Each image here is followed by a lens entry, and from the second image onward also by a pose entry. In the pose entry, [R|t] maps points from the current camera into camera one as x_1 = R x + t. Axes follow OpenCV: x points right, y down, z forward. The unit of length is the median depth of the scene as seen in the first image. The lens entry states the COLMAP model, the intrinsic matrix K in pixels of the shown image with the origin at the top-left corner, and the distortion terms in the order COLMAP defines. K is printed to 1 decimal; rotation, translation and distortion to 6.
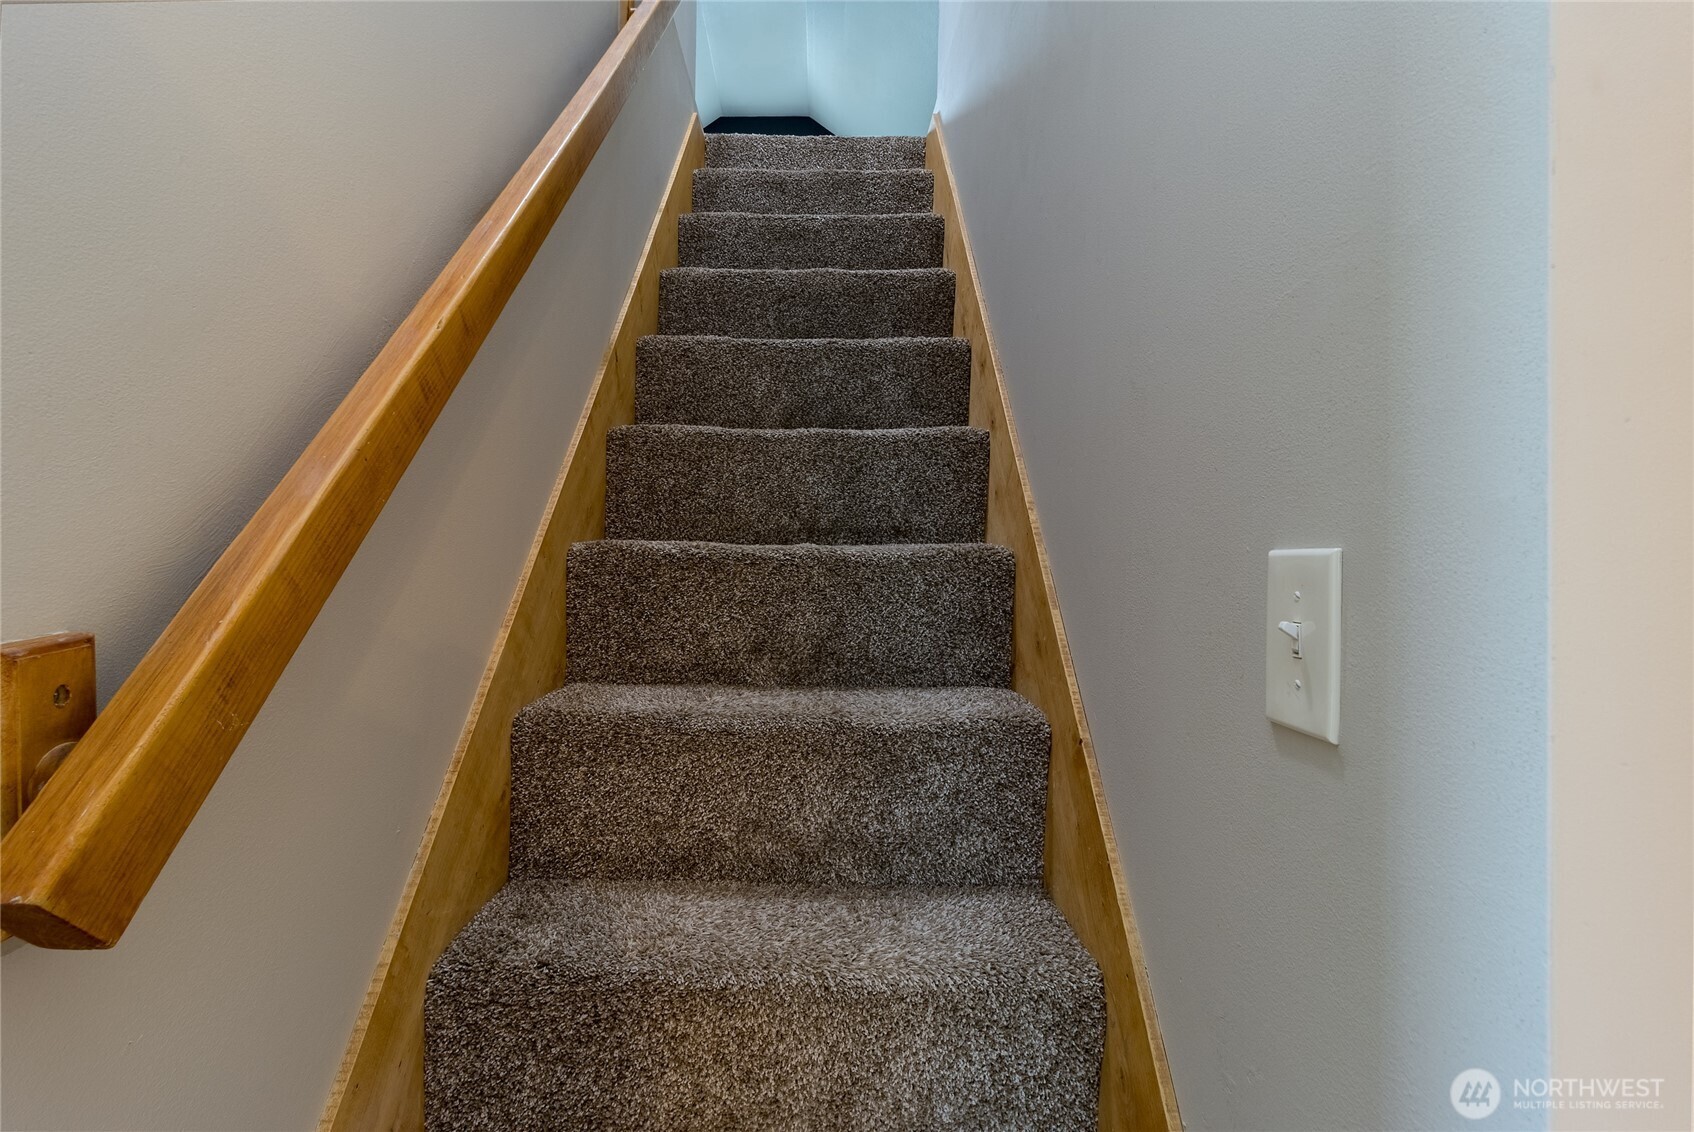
lens RADIAL K [[795.5, 0, 847.3], [0, 795.5, 559.1], [0, 0, 1]] dist [0.002435, -0.000367]
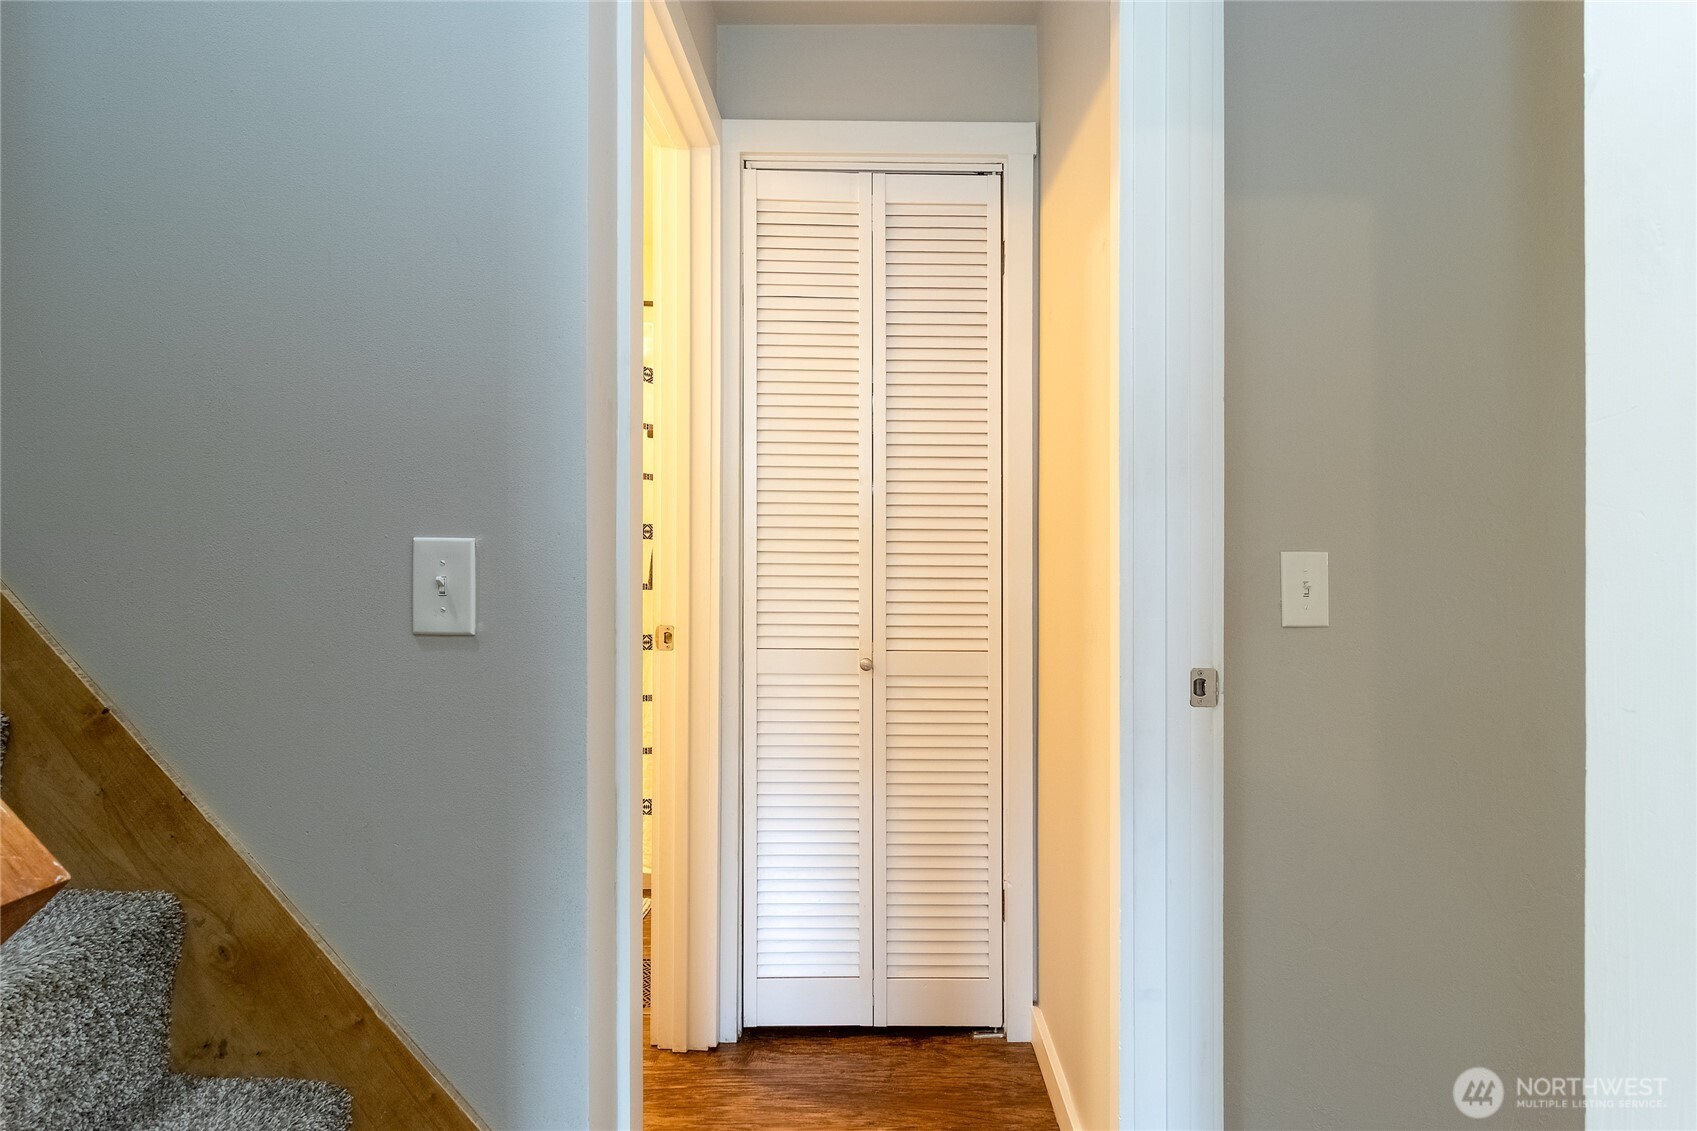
lens RADIAL K [[796.9, 0, 850.5], [0, 796.9, 558.2], [0, 0, 1]] dist [0.002435, -0.000367]
pose [[0.028505, -0.010915, 0.999534, -0.970648], [-0.016920, 0.999792, 0.011401, -0.000698], [-0.999450, -0.017237, 0.028314, -0.014407]]
